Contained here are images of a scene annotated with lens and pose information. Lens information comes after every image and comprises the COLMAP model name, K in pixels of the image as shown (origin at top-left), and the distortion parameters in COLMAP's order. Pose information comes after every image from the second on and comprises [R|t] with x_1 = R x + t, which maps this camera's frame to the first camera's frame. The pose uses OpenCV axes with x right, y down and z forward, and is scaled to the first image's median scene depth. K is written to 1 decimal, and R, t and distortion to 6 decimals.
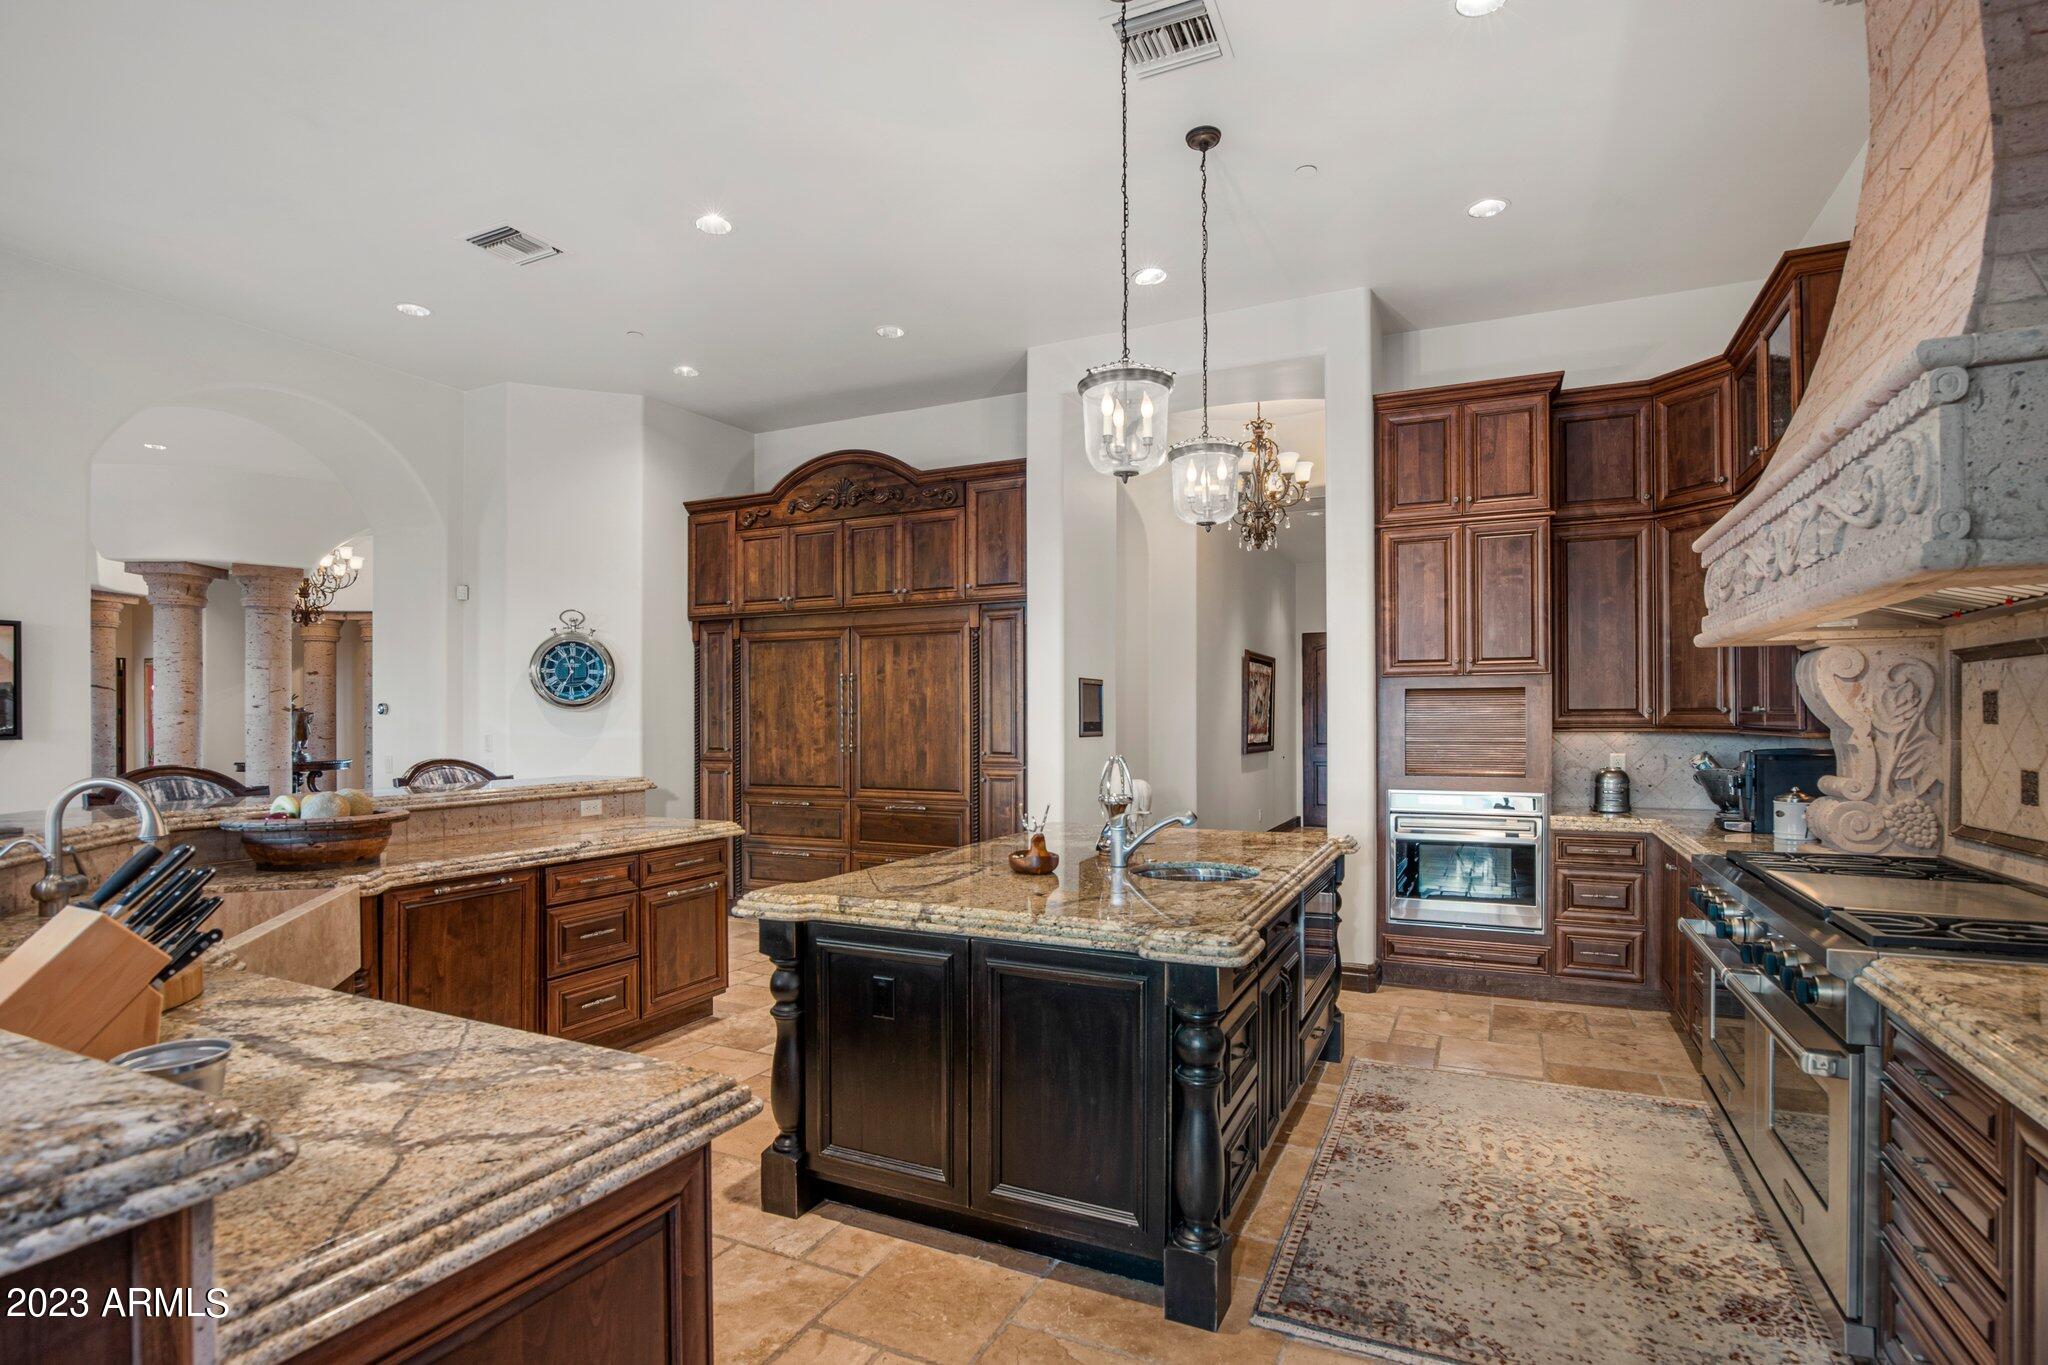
lens RADIAL K [[954.3, 0, 1027.0], [0, 954.3, 717.3], [0, 0, 1]] dist [-0.020688, 0.000760]
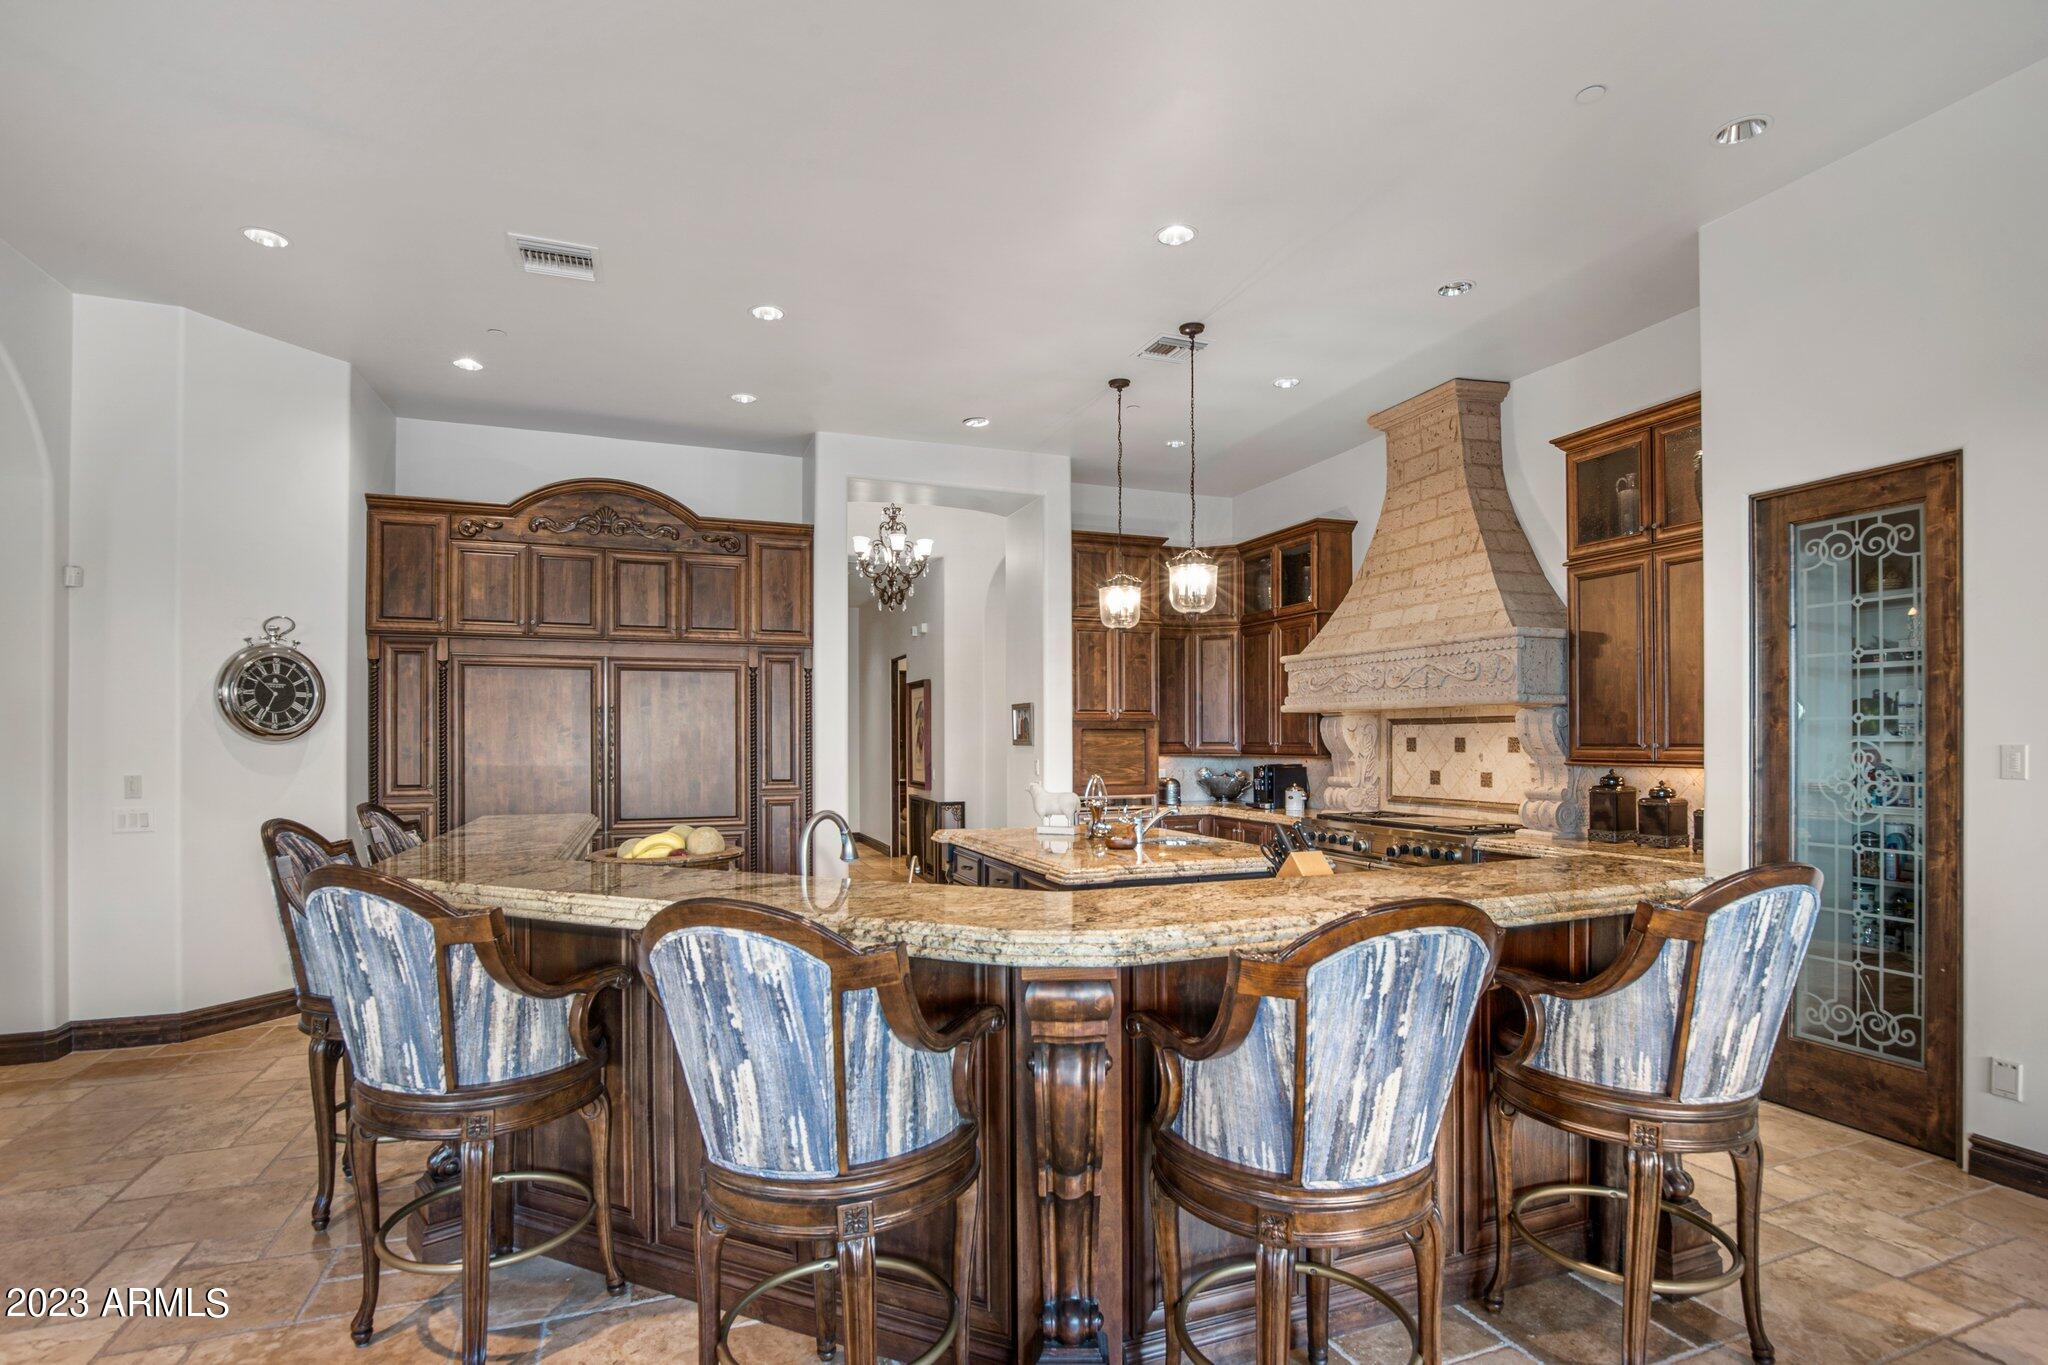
lens RADIAL K [[1003.0, 0, 1022.0], [0, 1003.0, 731.7], [0, 0, 1]] dist [-0.002211, -0.000188]
pose [[0.697129, 0.006401, 0.716917, -0.649671], [0.000246, 0.999958, -0.009167, -0.008855], [-0.716946, 0.006567, 0.697098, -0.028316]]
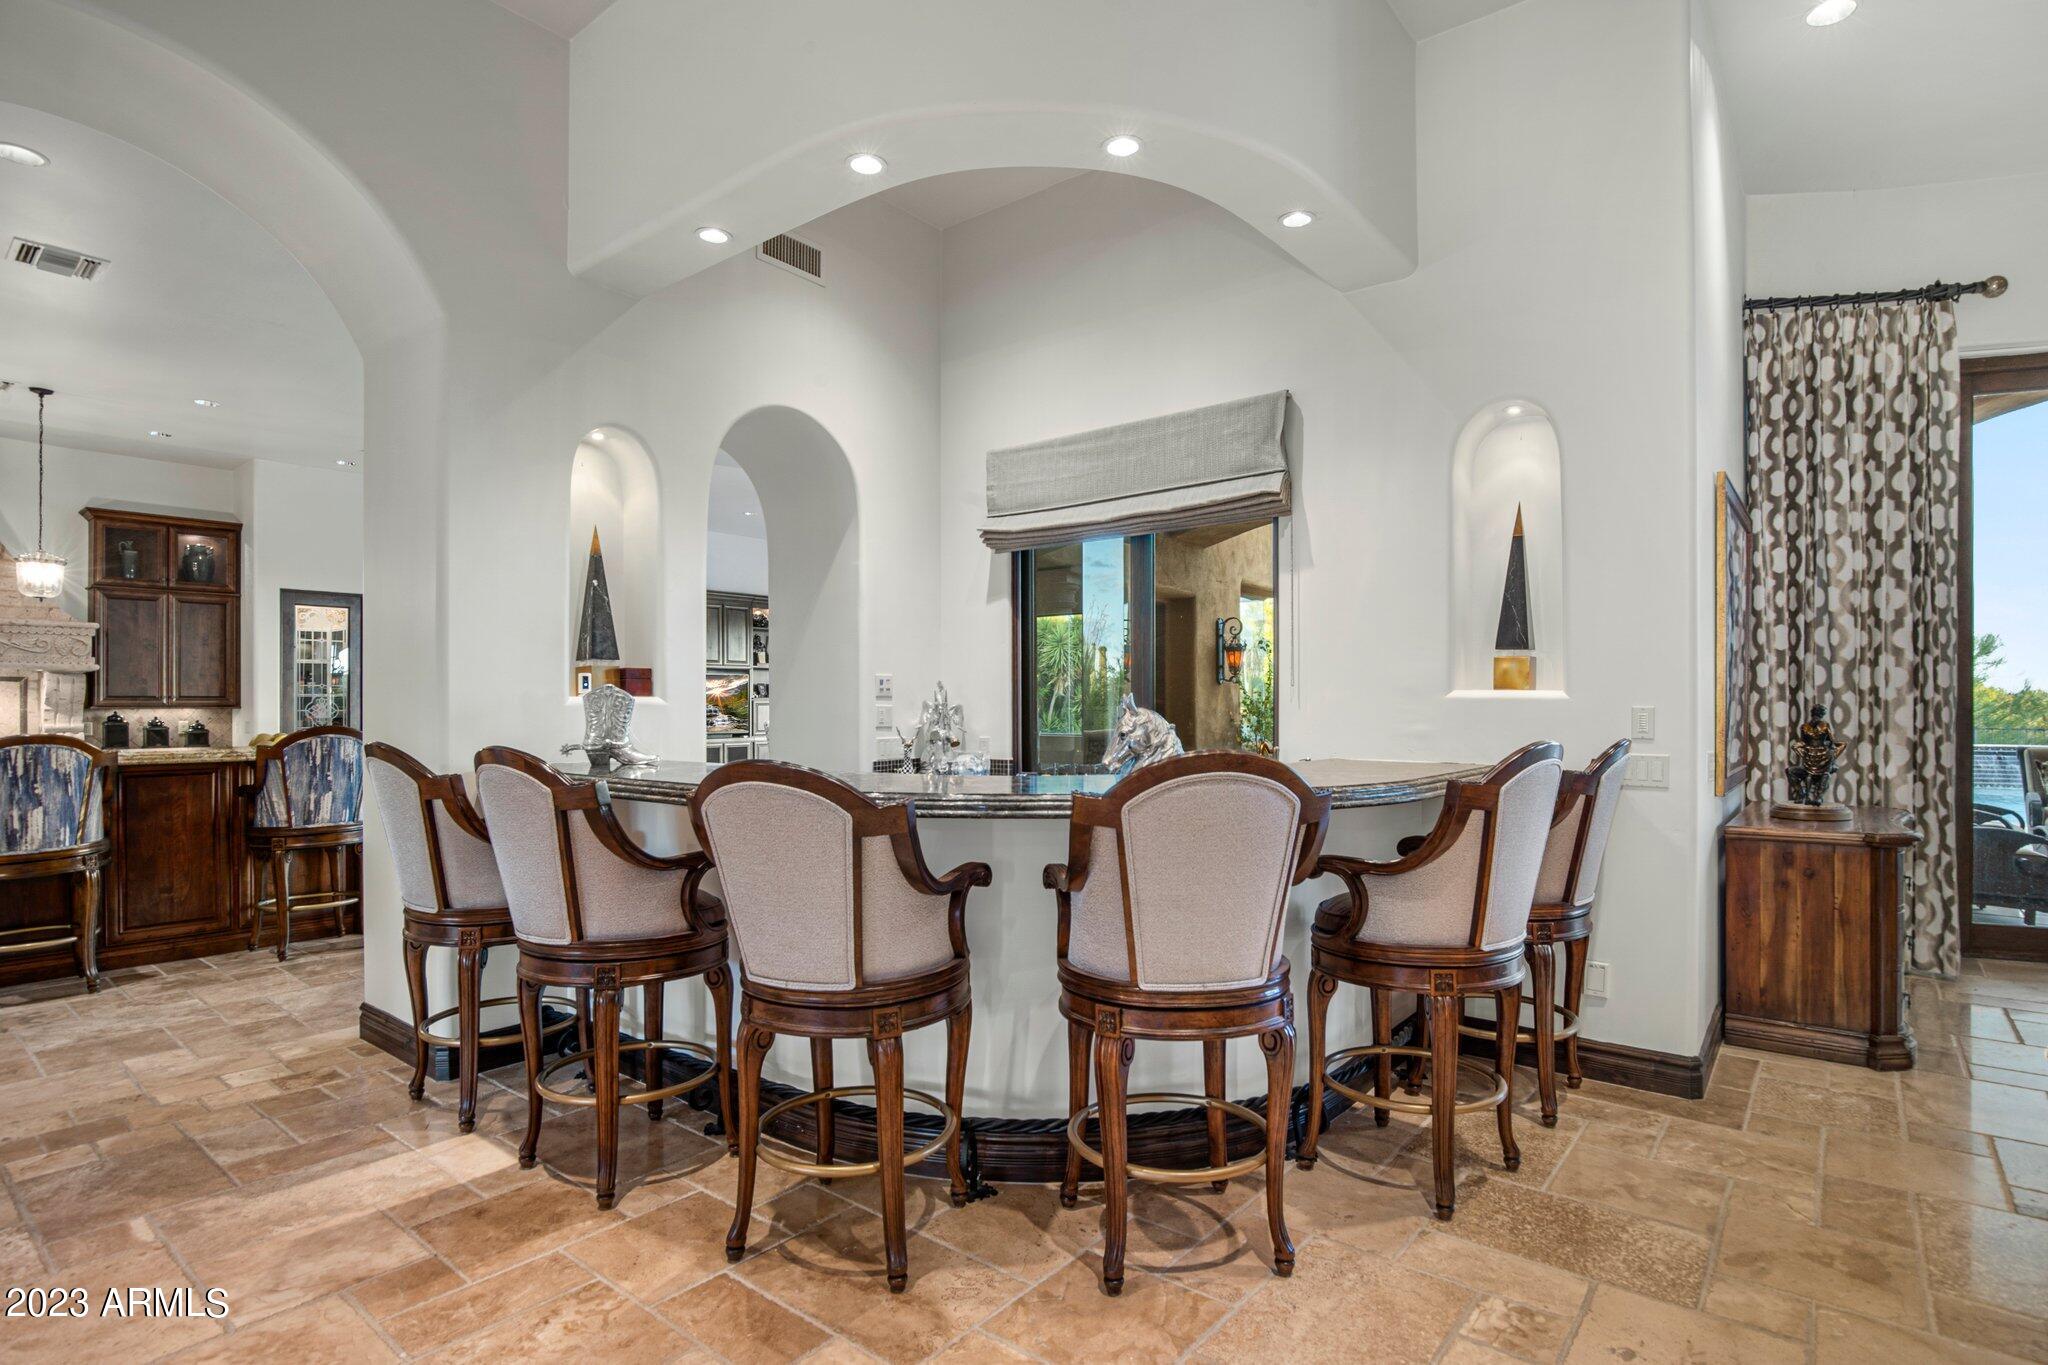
lens RADIAL K [[1021.4, 0, 1043.9], [0, 1021.4, 697.0], [0, 0, 1]] dist [-0.053837, 0.015426]
pose [[-0.968161, 0.005527, 0.250269, -1.340637], [0.004009, 0.999970, -0.006576, 0.009408], [-0.250298, -0.005363, -0.968154, 1.243049]]
